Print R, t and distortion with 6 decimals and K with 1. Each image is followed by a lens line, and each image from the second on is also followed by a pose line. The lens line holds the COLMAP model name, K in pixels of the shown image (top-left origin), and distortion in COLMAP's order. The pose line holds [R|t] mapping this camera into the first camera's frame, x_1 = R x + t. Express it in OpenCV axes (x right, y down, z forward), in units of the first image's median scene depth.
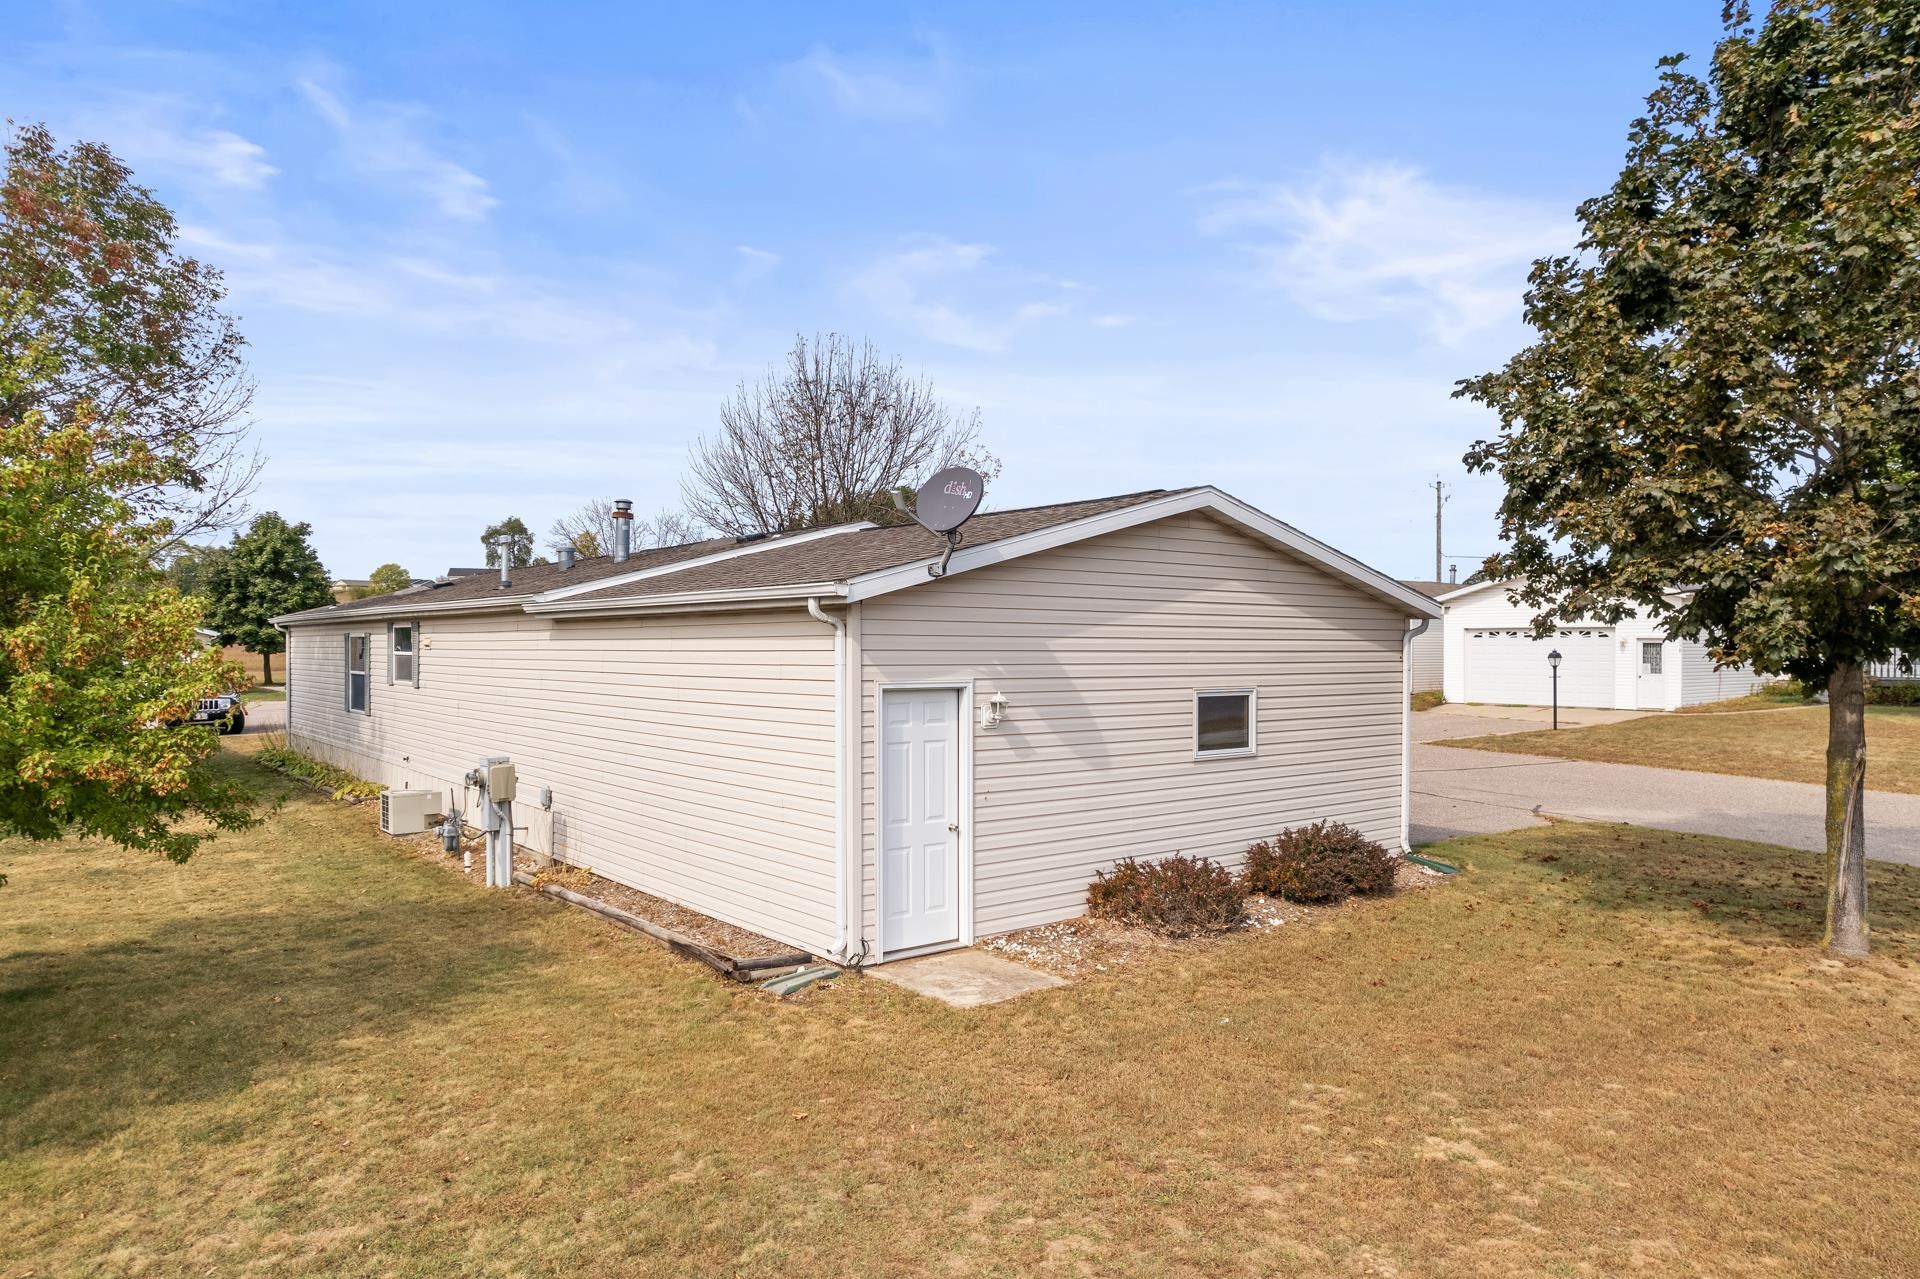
lens RADIAL K [[1248.4, 0, 1004.4], [0, 1248.4, 642.4], [0, 0, 1]] dist [-0.087488, 0.072804]
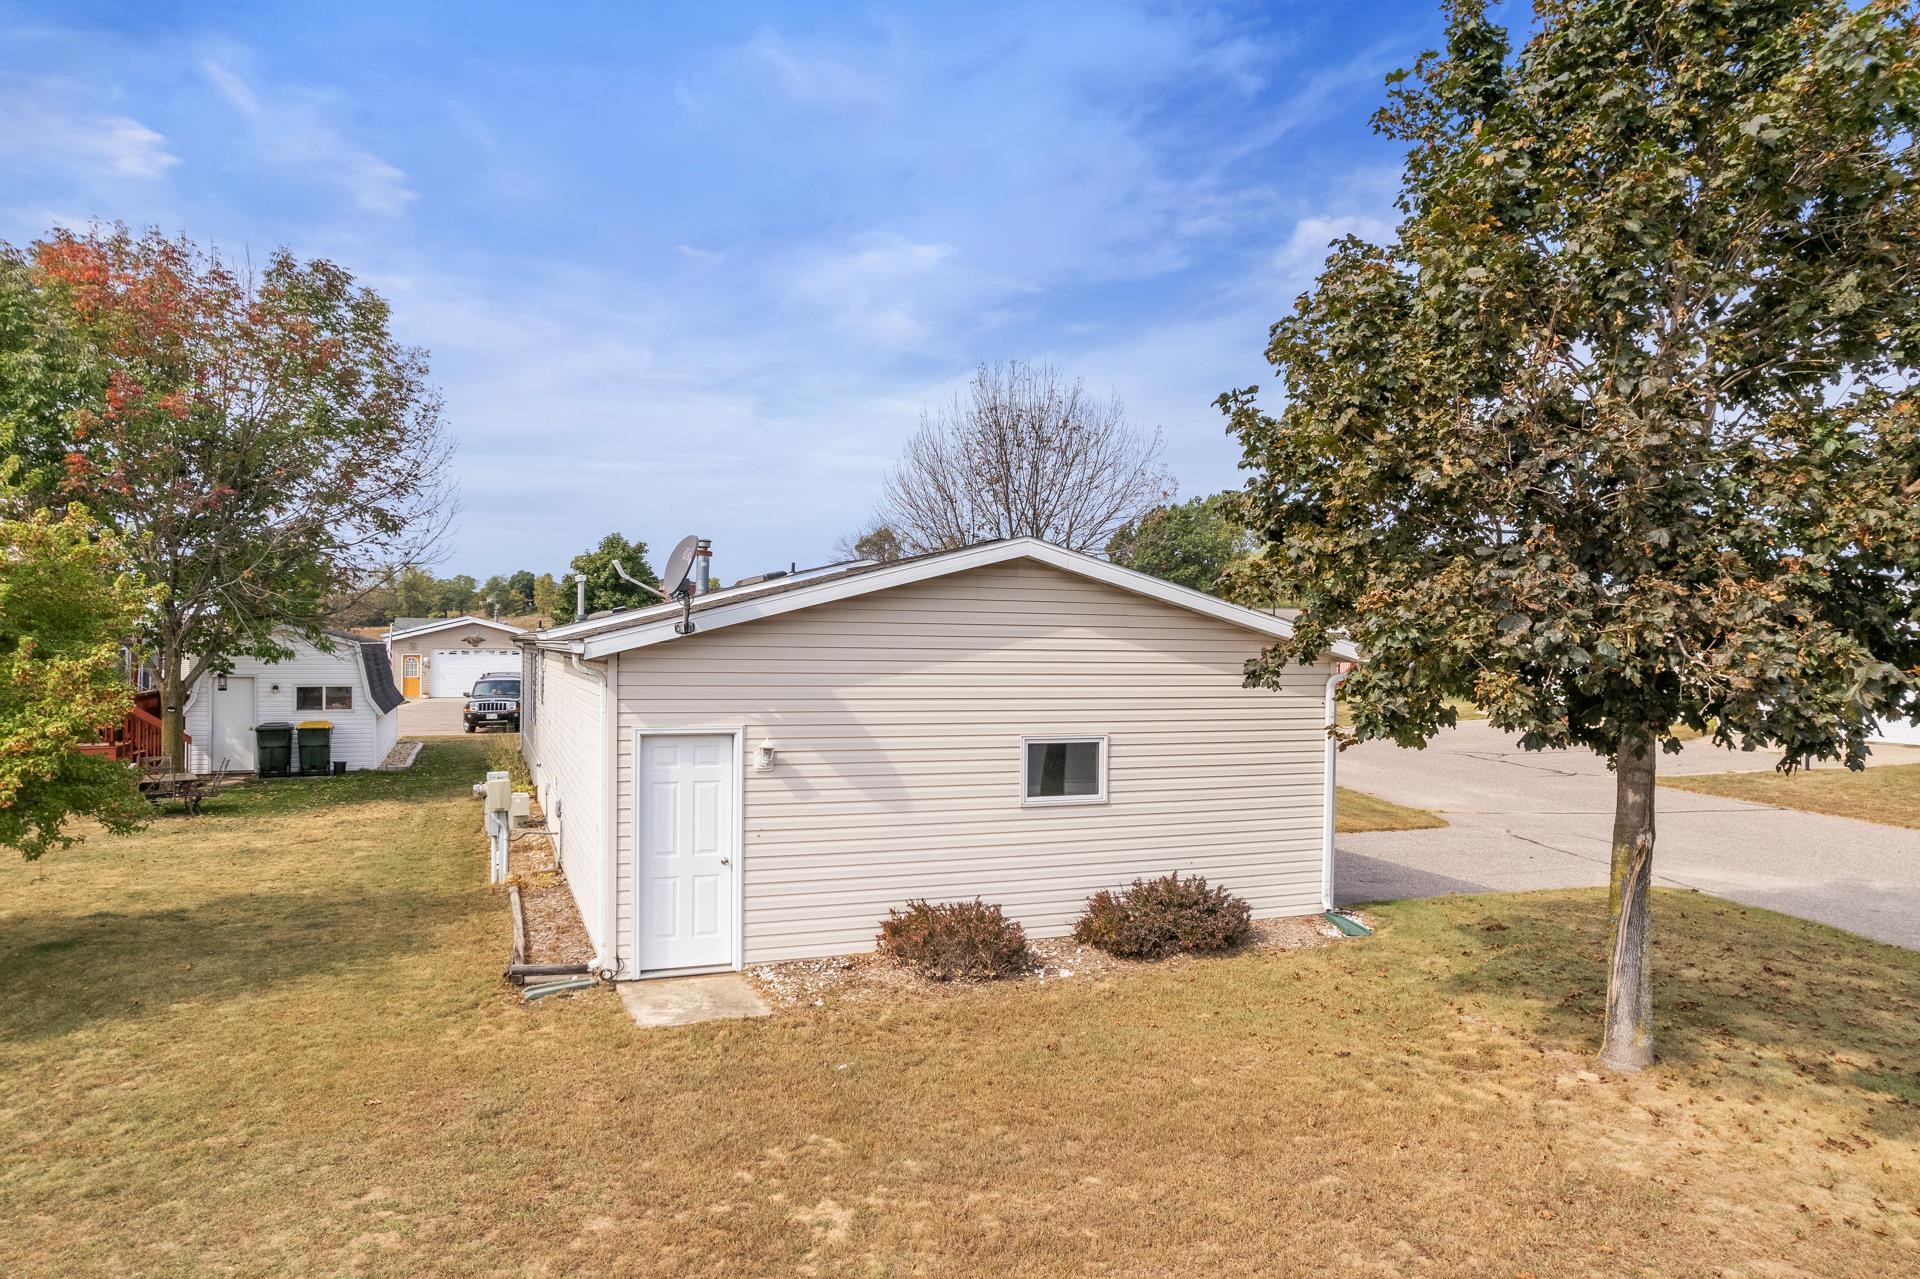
lens RADIAL K [[1248.4, 0, 1004.4], [0, 1248.4, 642.4], [0, 0, 1]] dist [-0.087488, 0.072804]
pose [[0.956437, 0.007436, -0.291843, 0.525190], [-0.008012, 0.999968, -0.000780, -0.045558], [0.291828, 0.003084, 0.956466, 0.032274]]
